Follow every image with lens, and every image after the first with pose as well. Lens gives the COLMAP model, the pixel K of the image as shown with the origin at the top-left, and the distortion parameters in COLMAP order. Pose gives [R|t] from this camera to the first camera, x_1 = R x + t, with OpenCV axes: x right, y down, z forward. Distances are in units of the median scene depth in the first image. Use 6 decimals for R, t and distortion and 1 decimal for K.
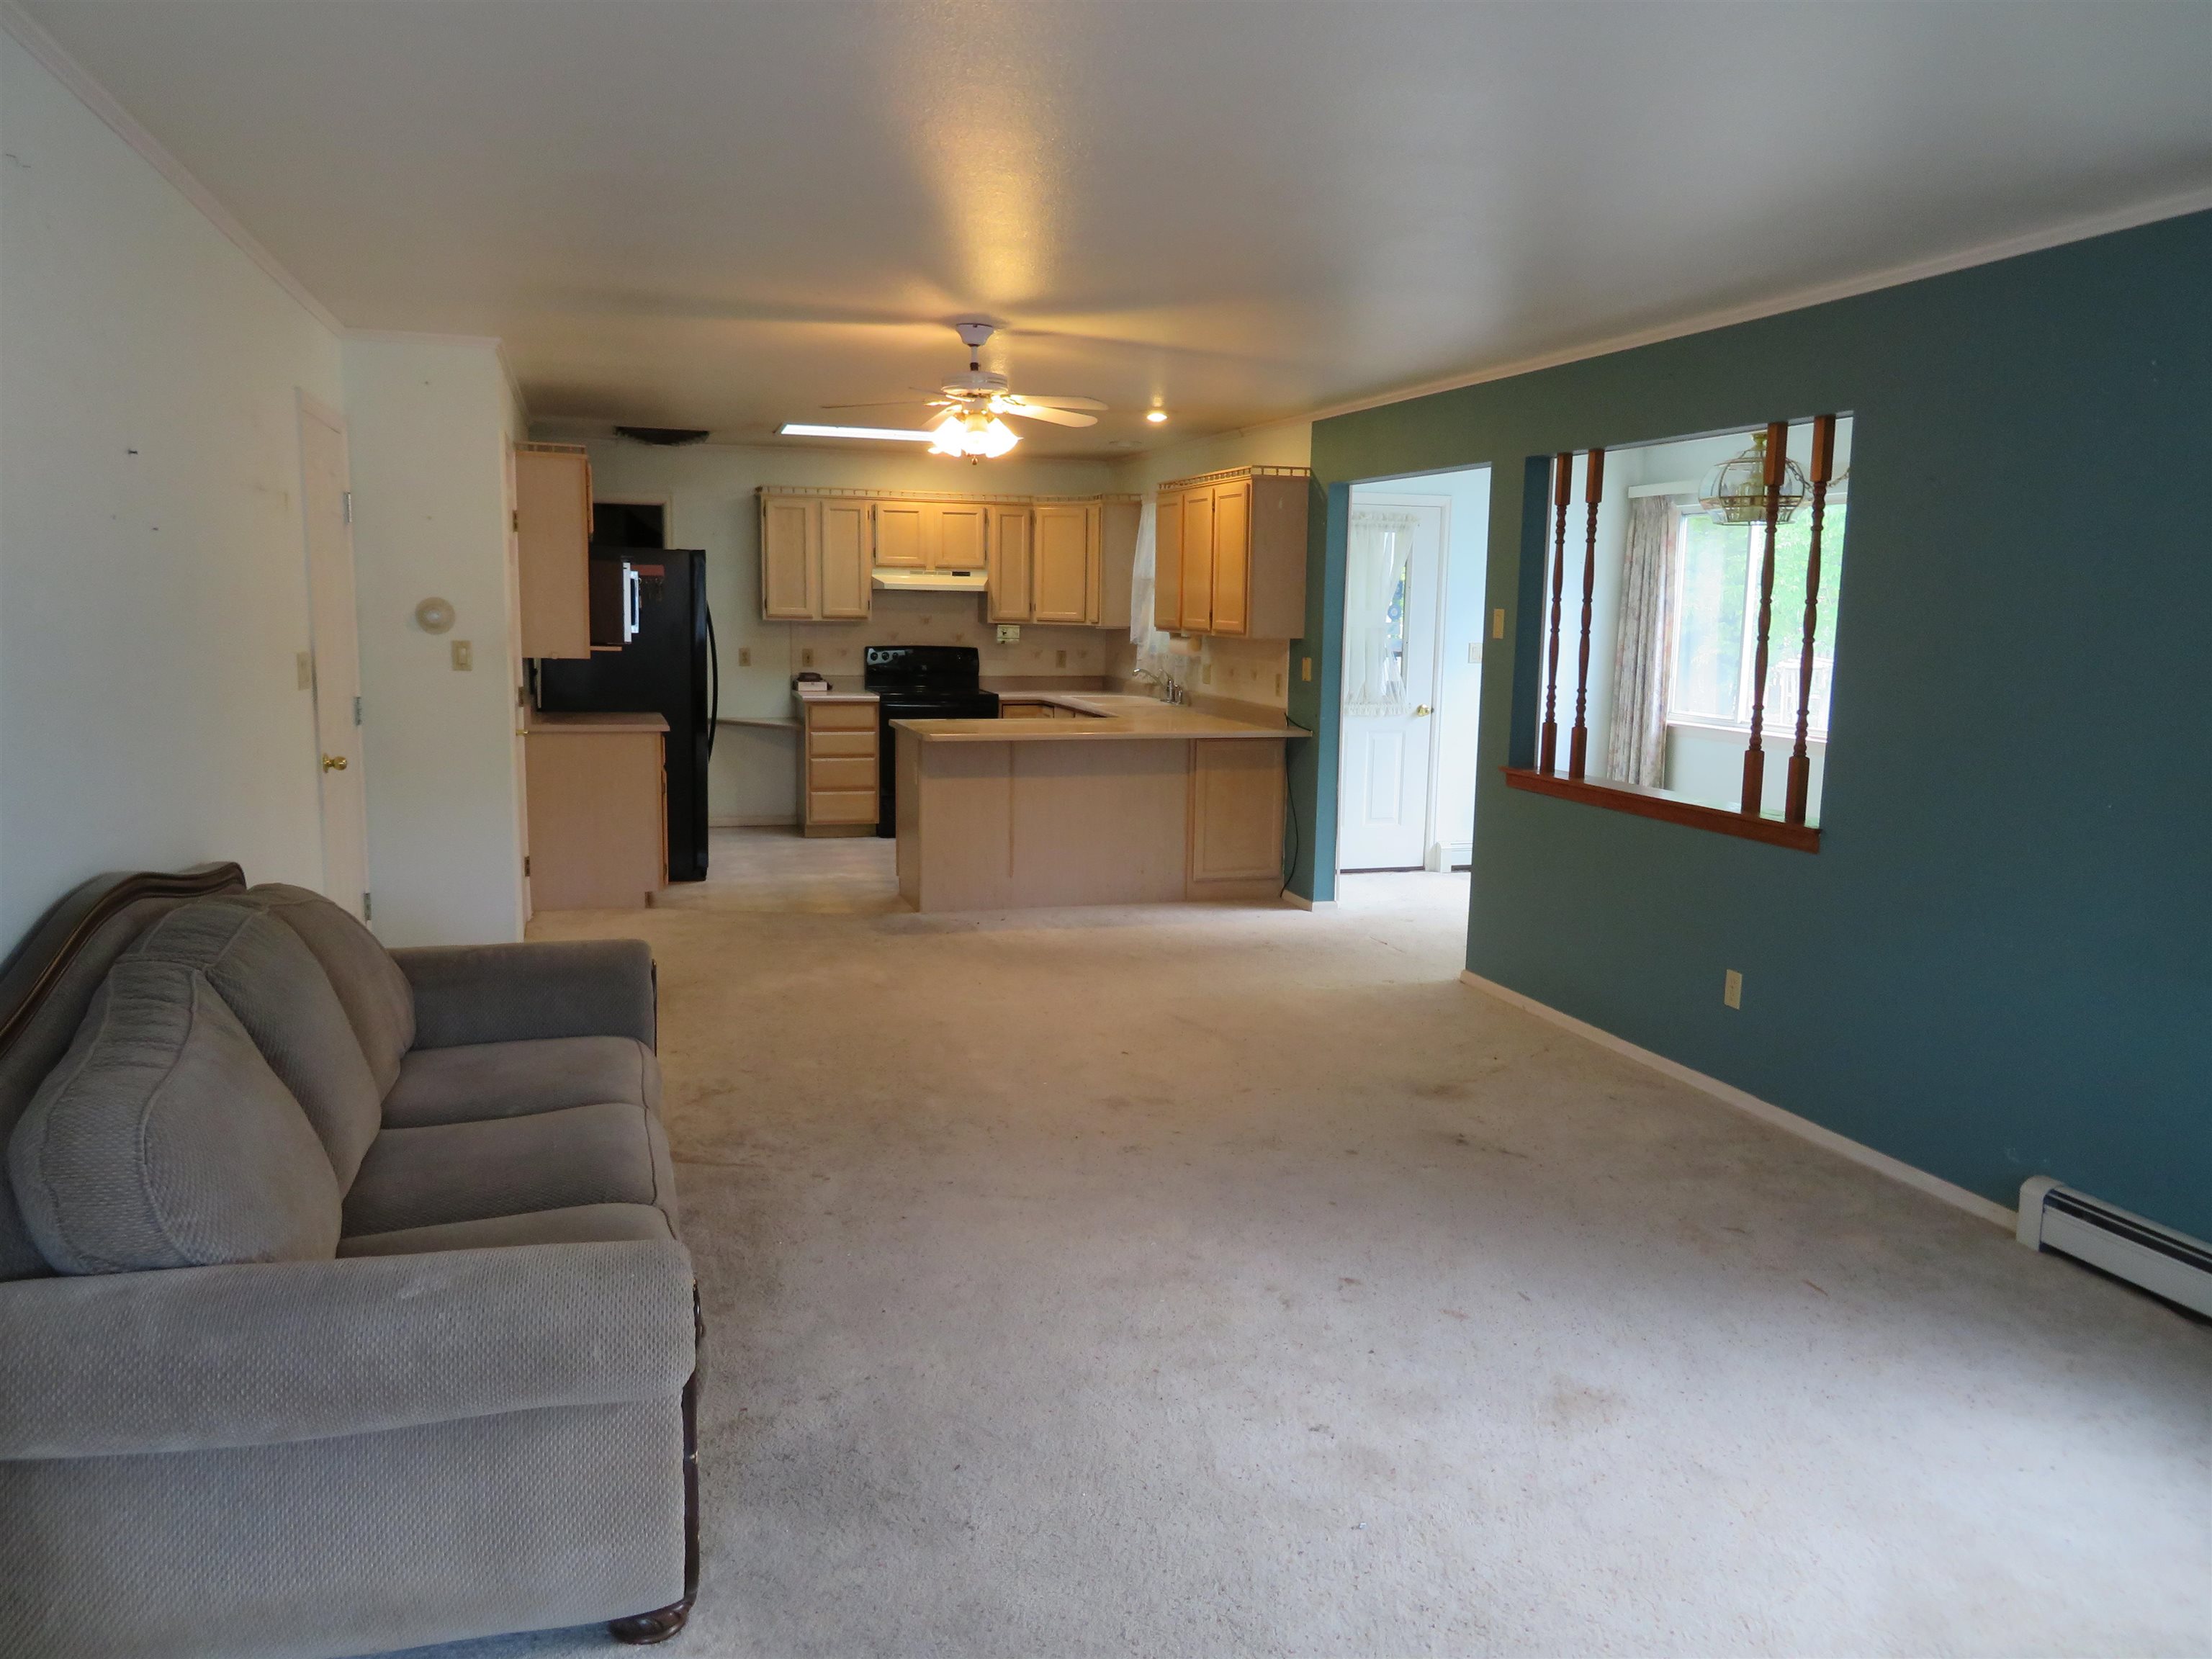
lens RADIAL K [[1560.3, 0, 1119.0], [0, 1560.3, 827.2], [0, 0, 1]] dist [-0.011311, 0.010487]
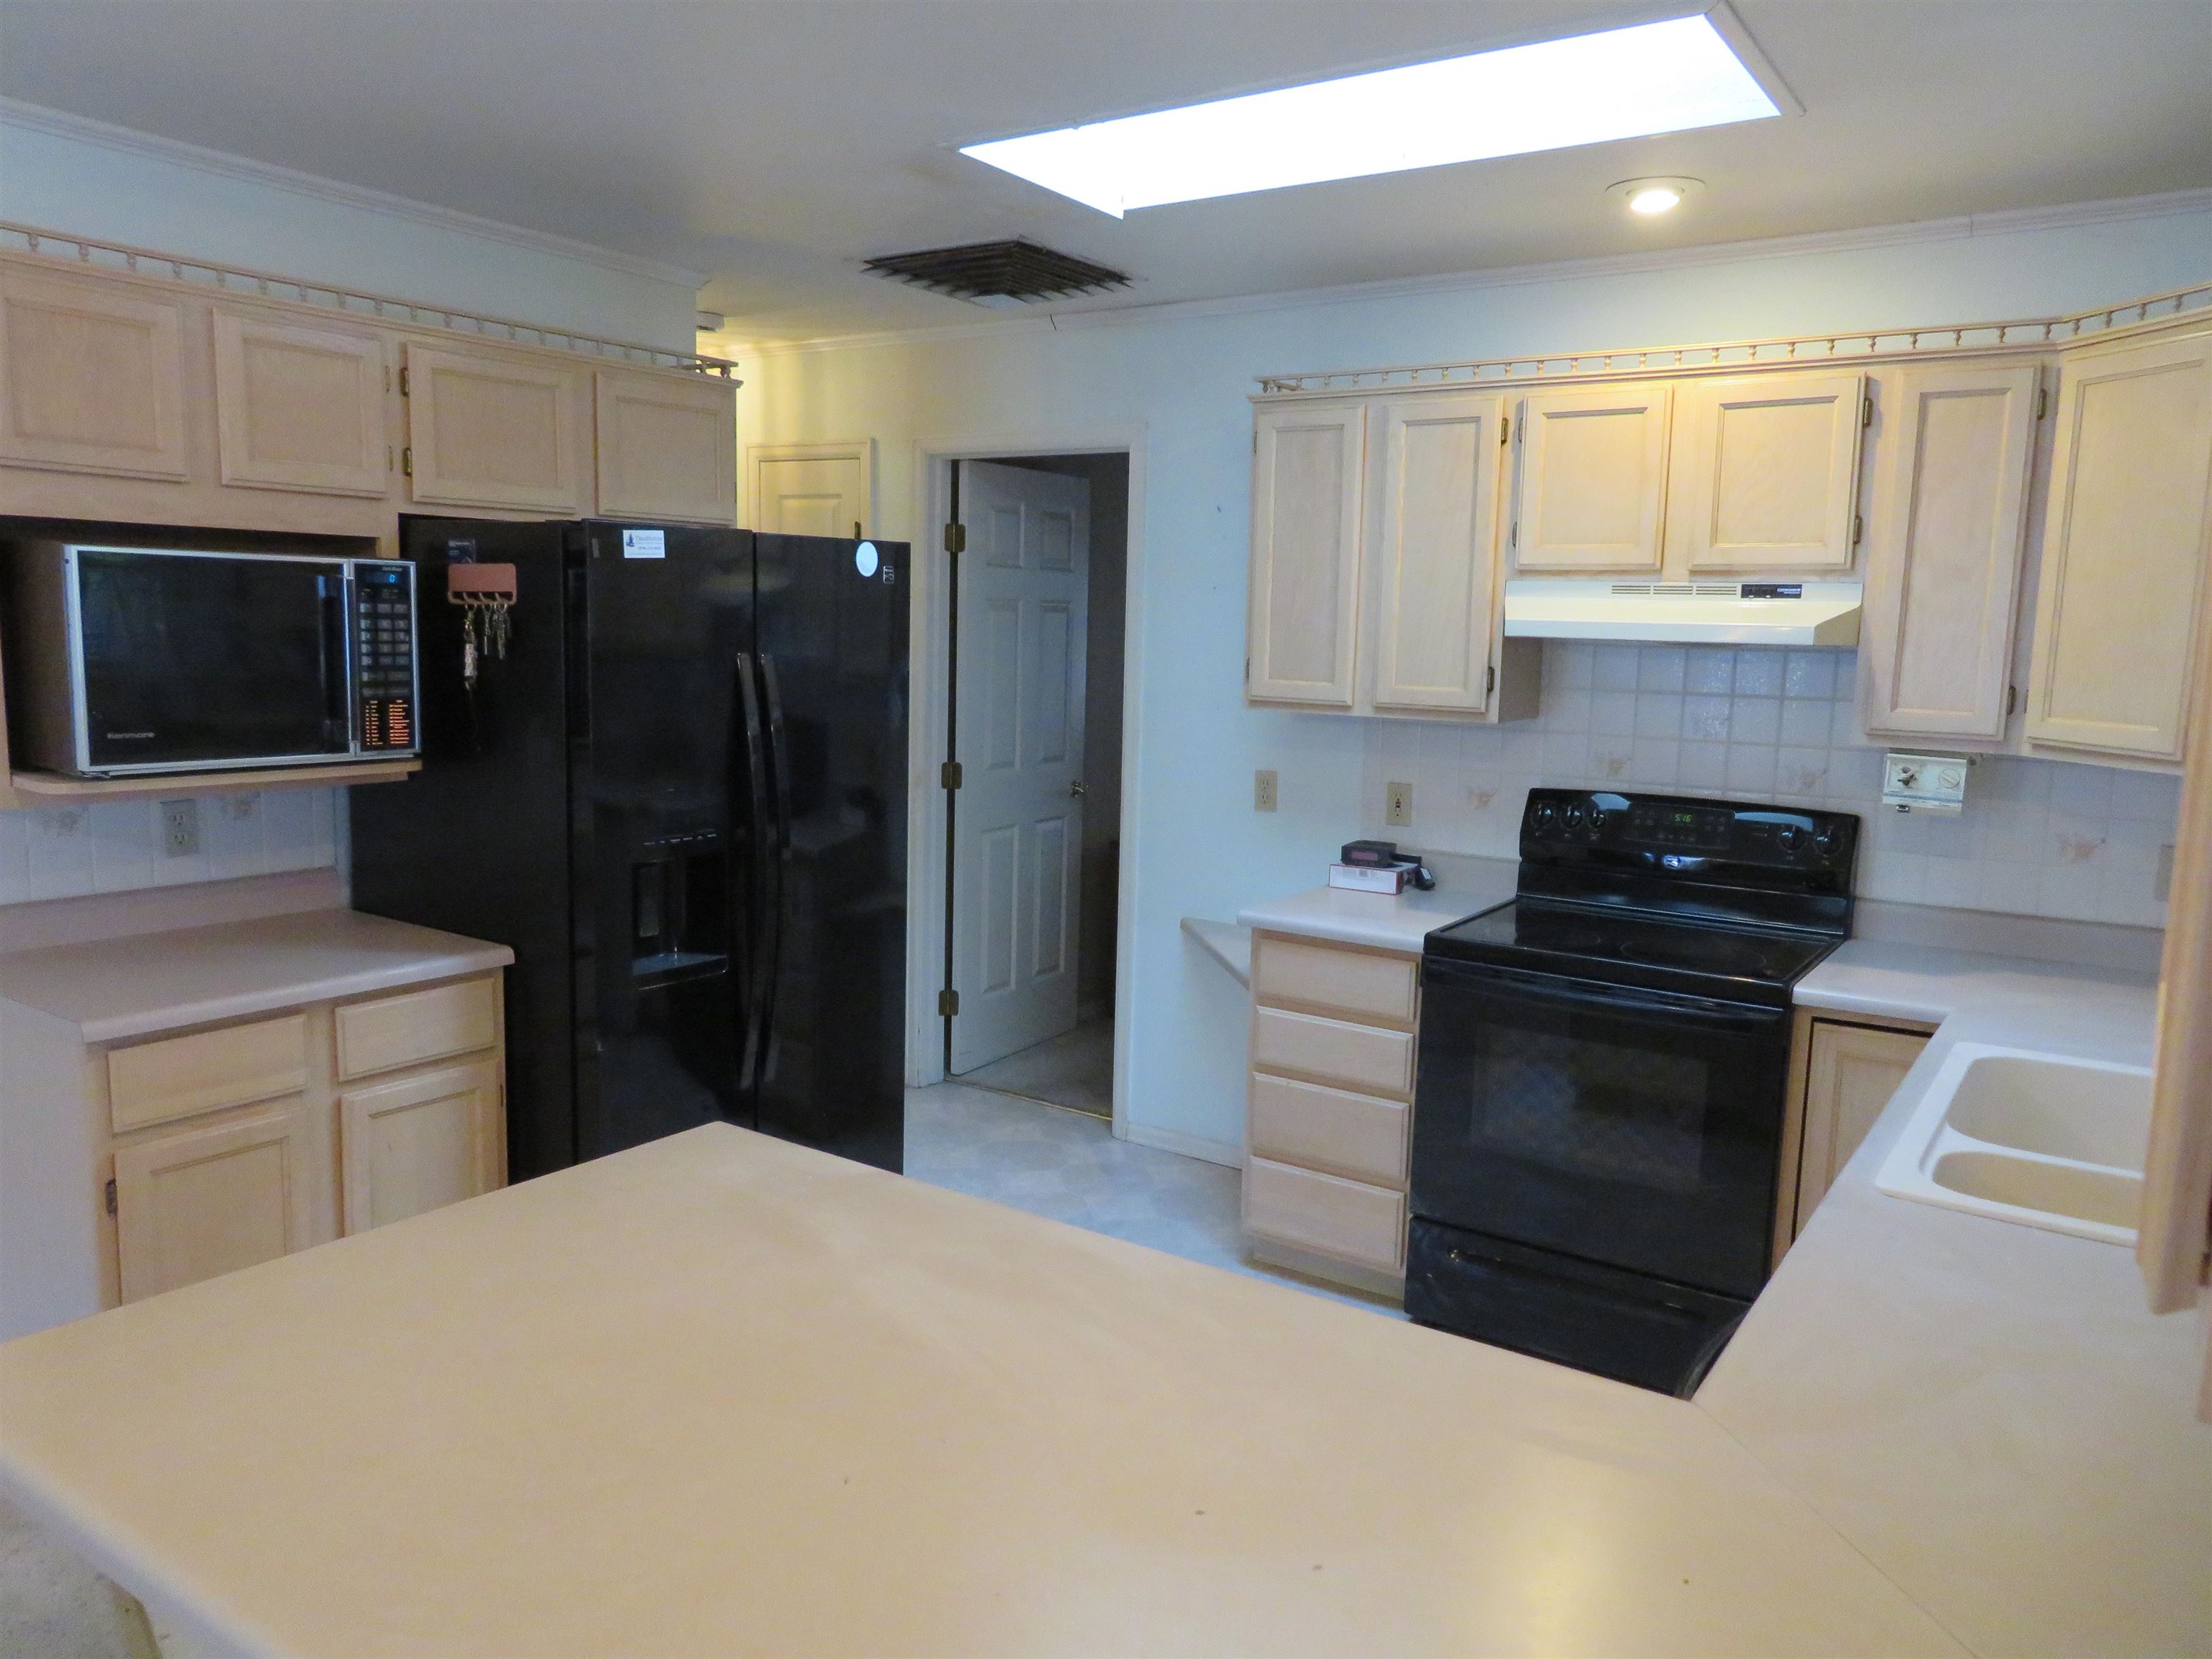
lens RADIAL K [[1560.3, 0, 1111.5], [0, 1560.3, 843.3], [0, 0, 1]] dist [-0.011311, 0.010487]
pose [[0.616571, 0.106664, -0.780040, 0.072923], [-0.128321, 0.991146, 0.034102, -0.104581], [0.776772, 0.079069, 0.624799, 0.699532]]
